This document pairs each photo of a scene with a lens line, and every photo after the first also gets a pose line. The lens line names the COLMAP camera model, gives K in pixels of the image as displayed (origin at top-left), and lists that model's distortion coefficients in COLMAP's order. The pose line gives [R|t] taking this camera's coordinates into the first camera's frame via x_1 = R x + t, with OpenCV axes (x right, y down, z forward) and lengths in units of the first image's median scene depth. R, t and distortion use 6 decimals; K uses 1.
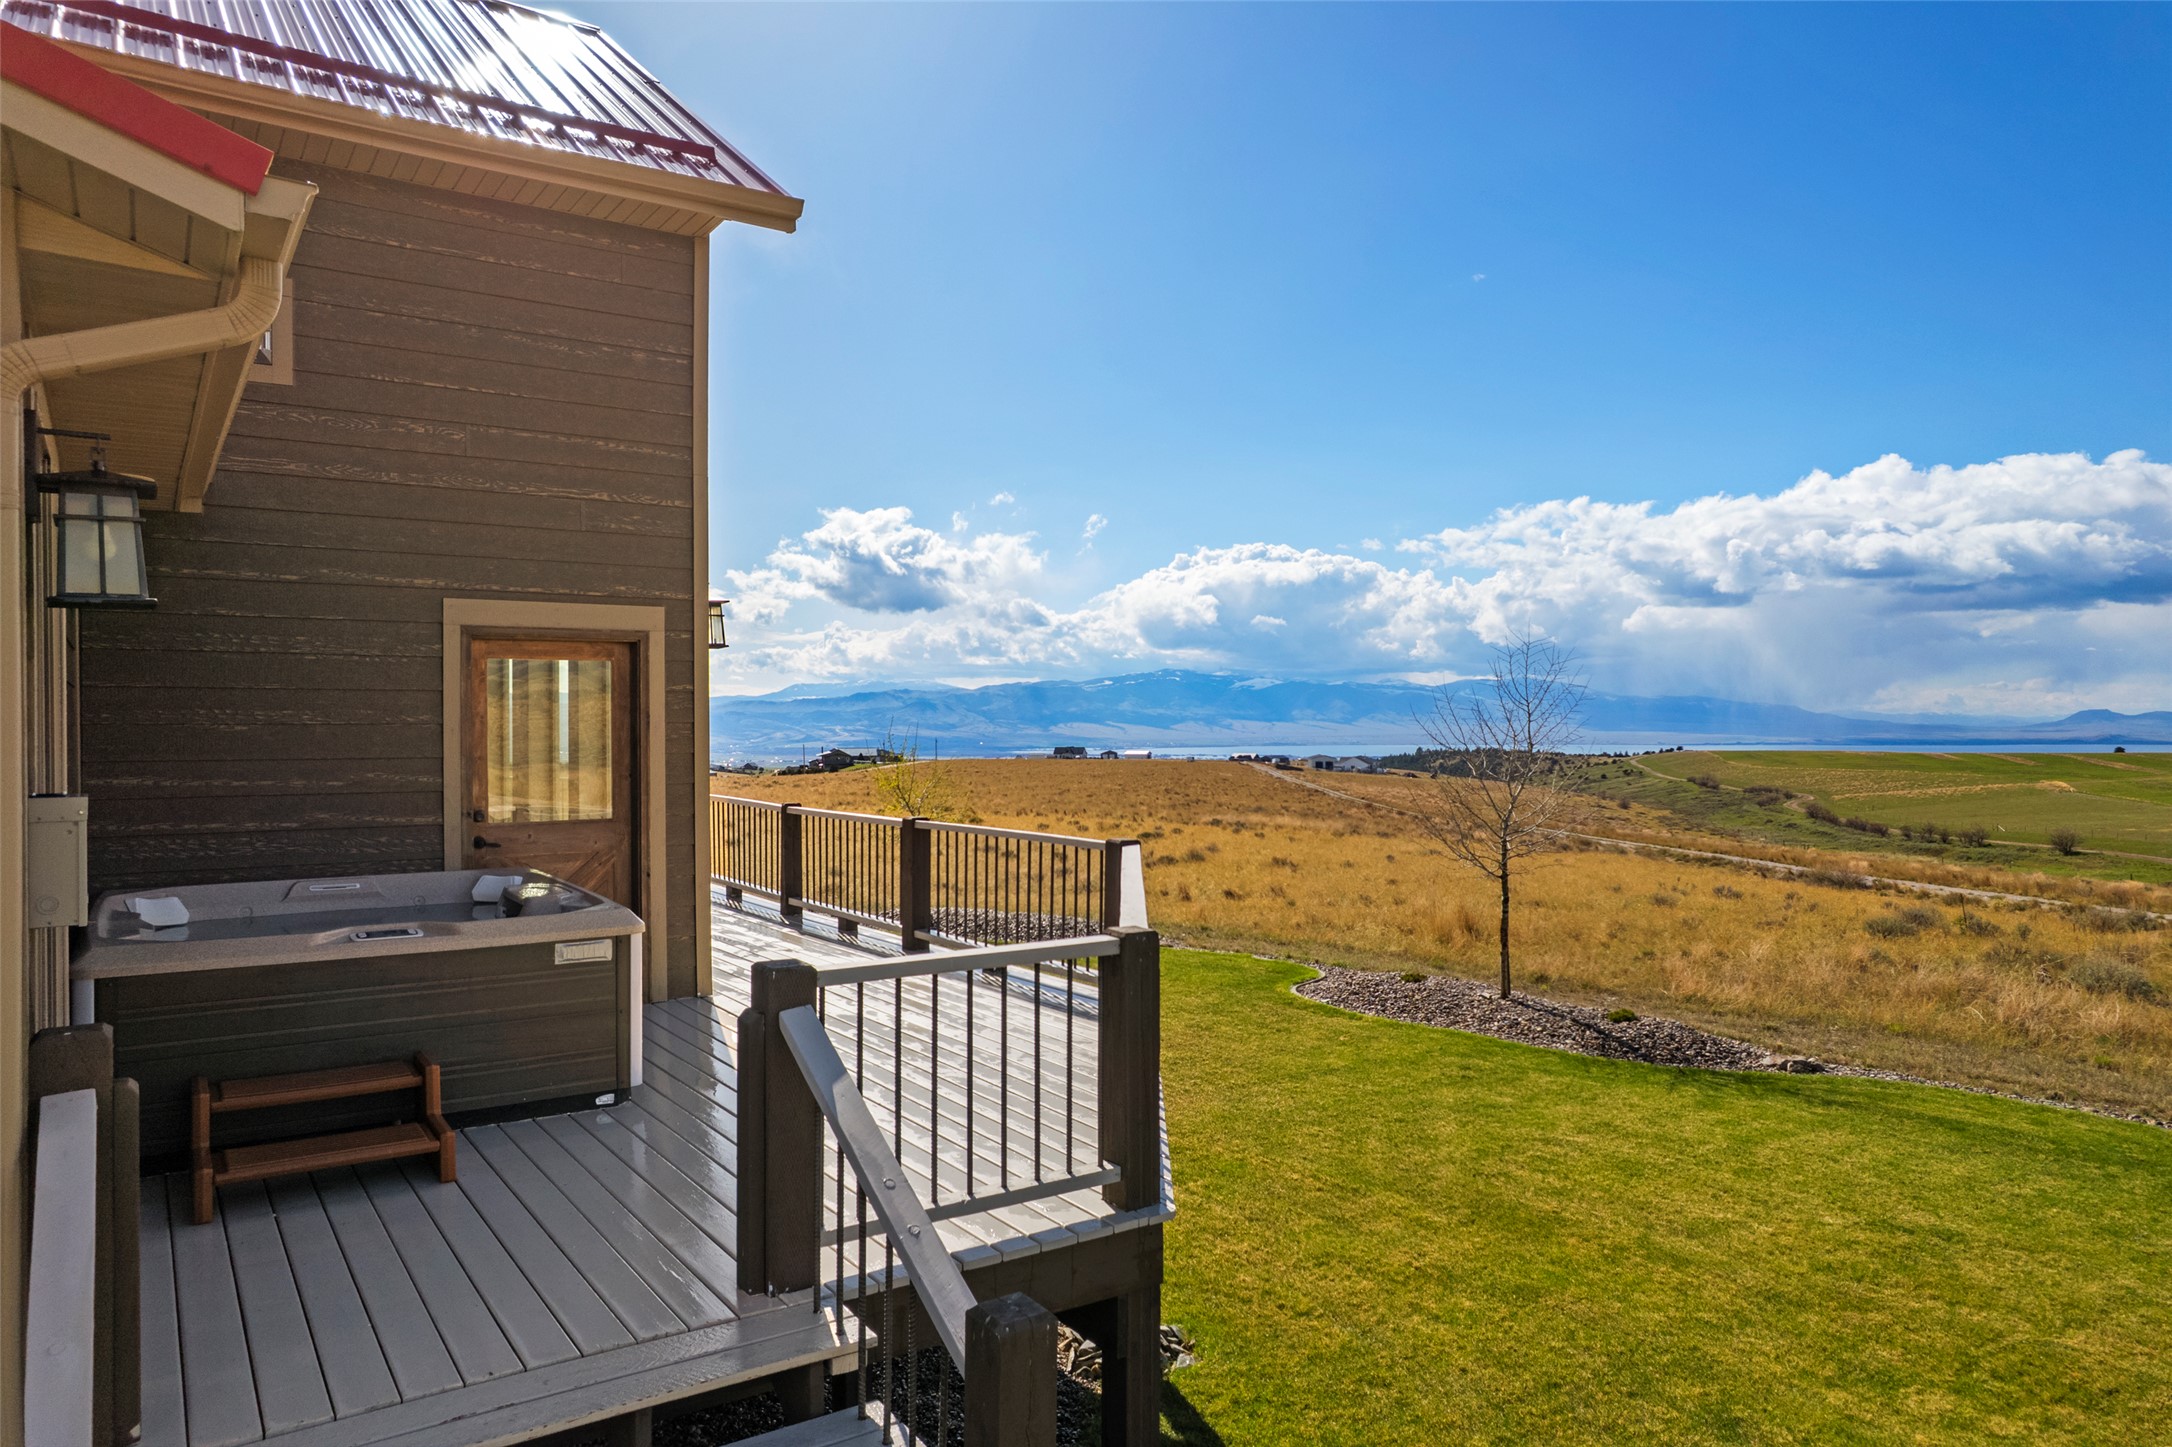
lens RADIAL K [[1385.1, 0, 1087.6], [0, 1385.1, 722.2], [0, 0, 1]] dist [-0.069075, 0.057116]
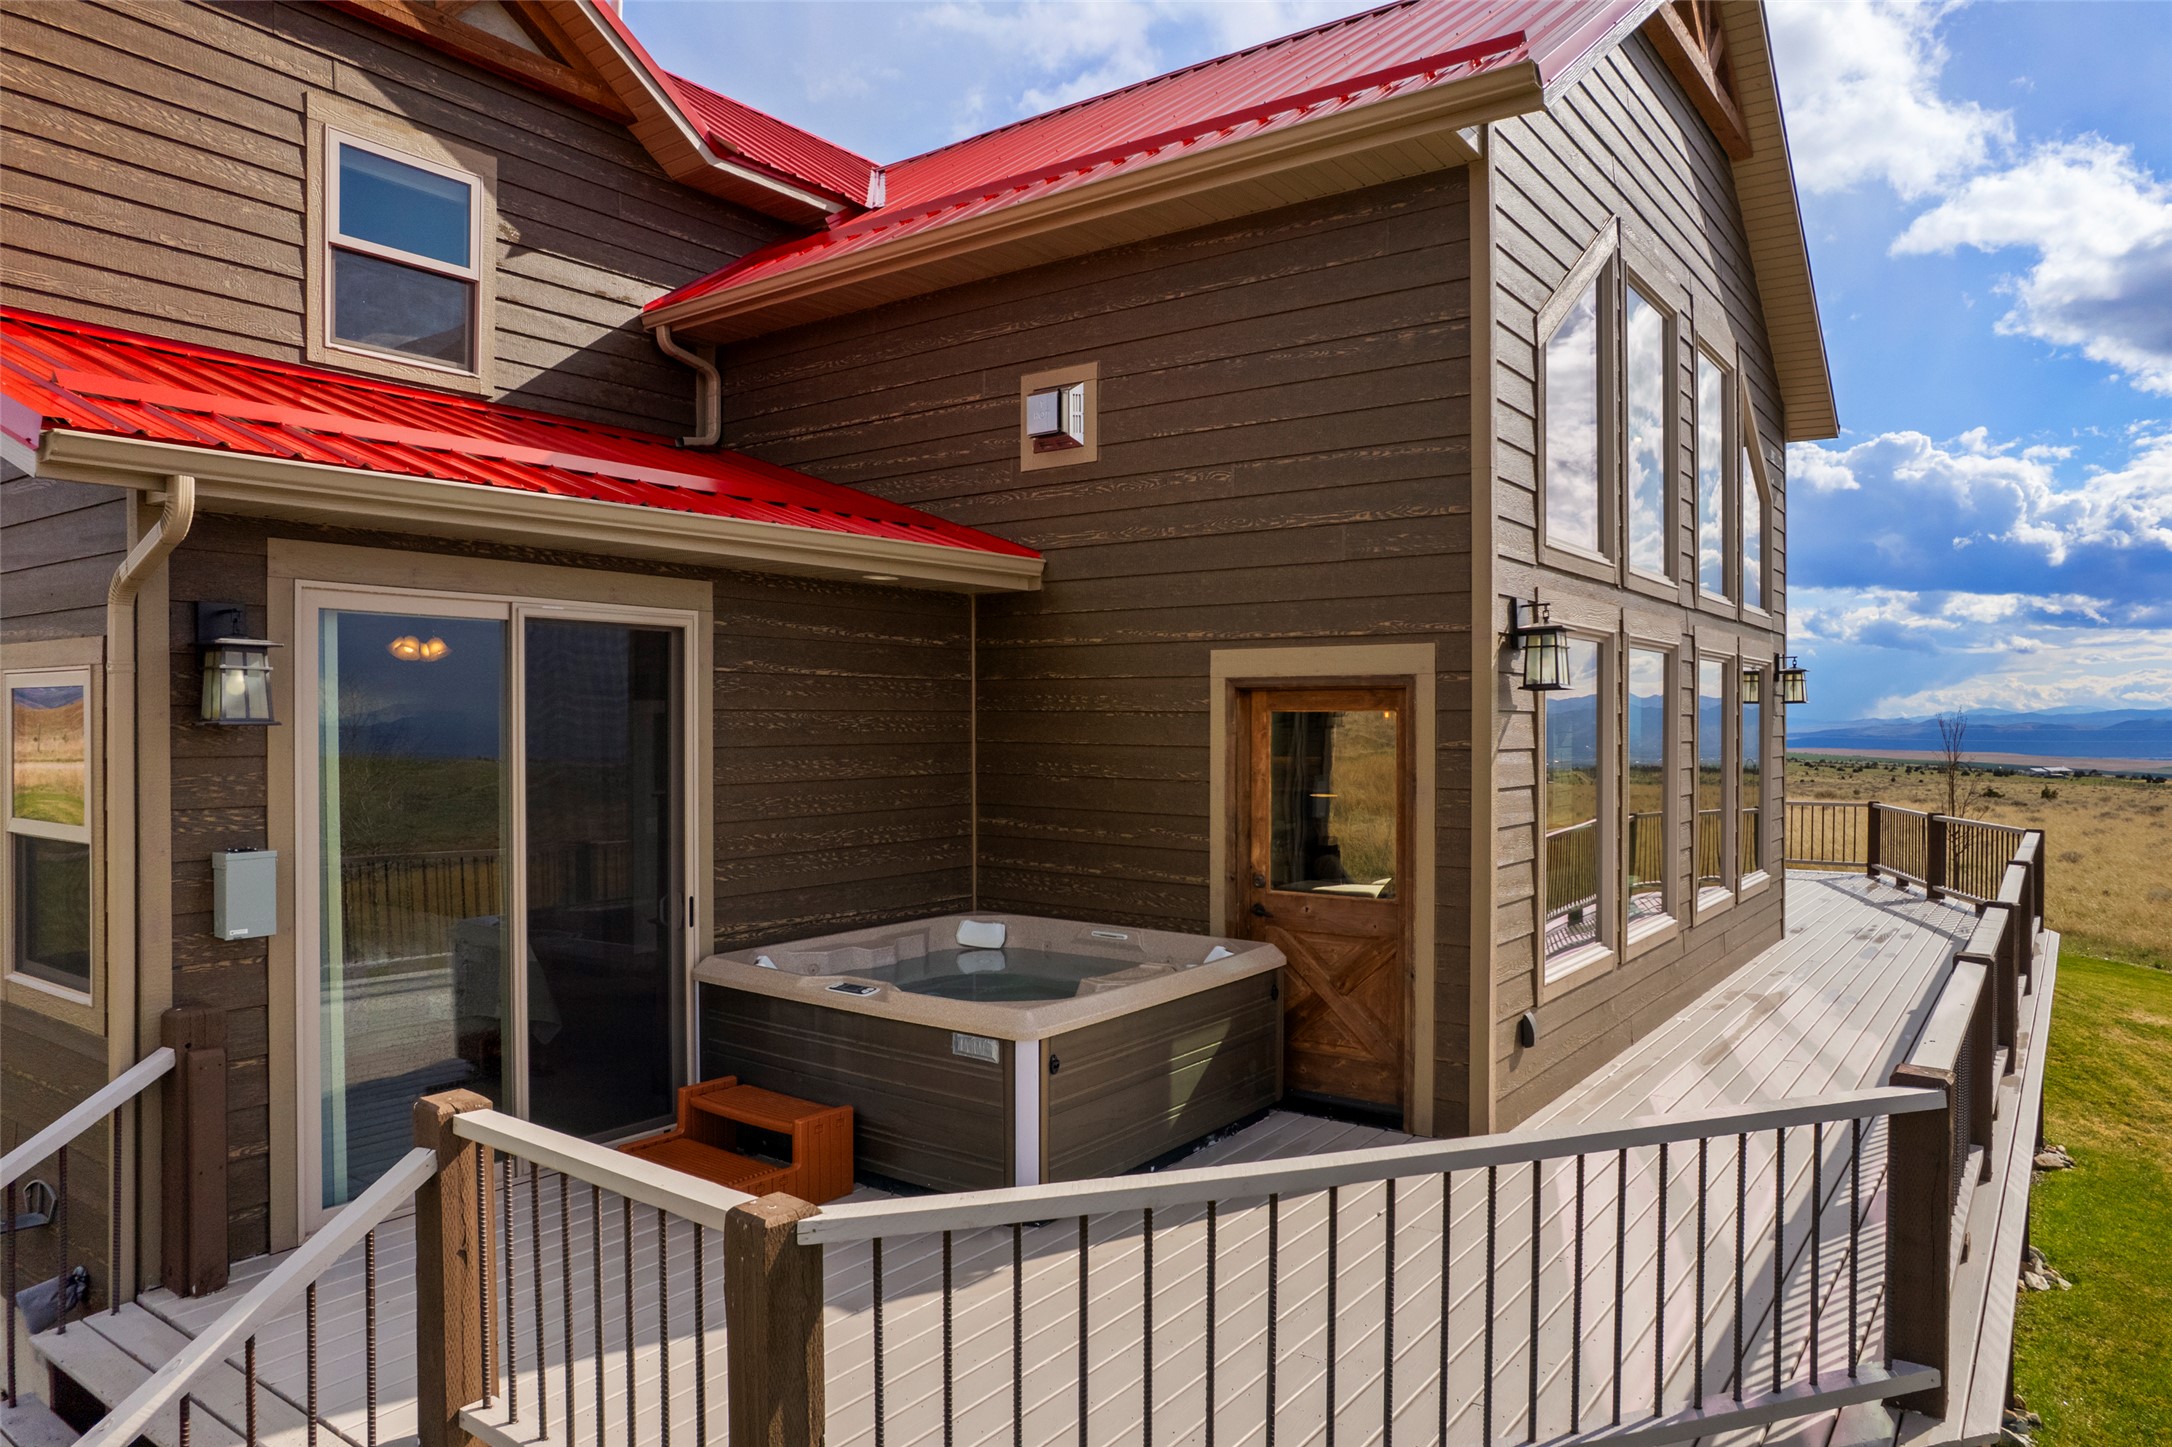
lens RADIAL K [[1385.1, 0, 1098.4], [0, 1385.1, 735.5], [0, 0, 1]] dist [-0.069075, 0.057116]
pose [[0.322443, 0.014953, -0.946471, 0.414058], [-0.005889, 0.999888, 0.013791, -0.043236], [0.946571, 0.001127, 0.322495, 0.602004]]
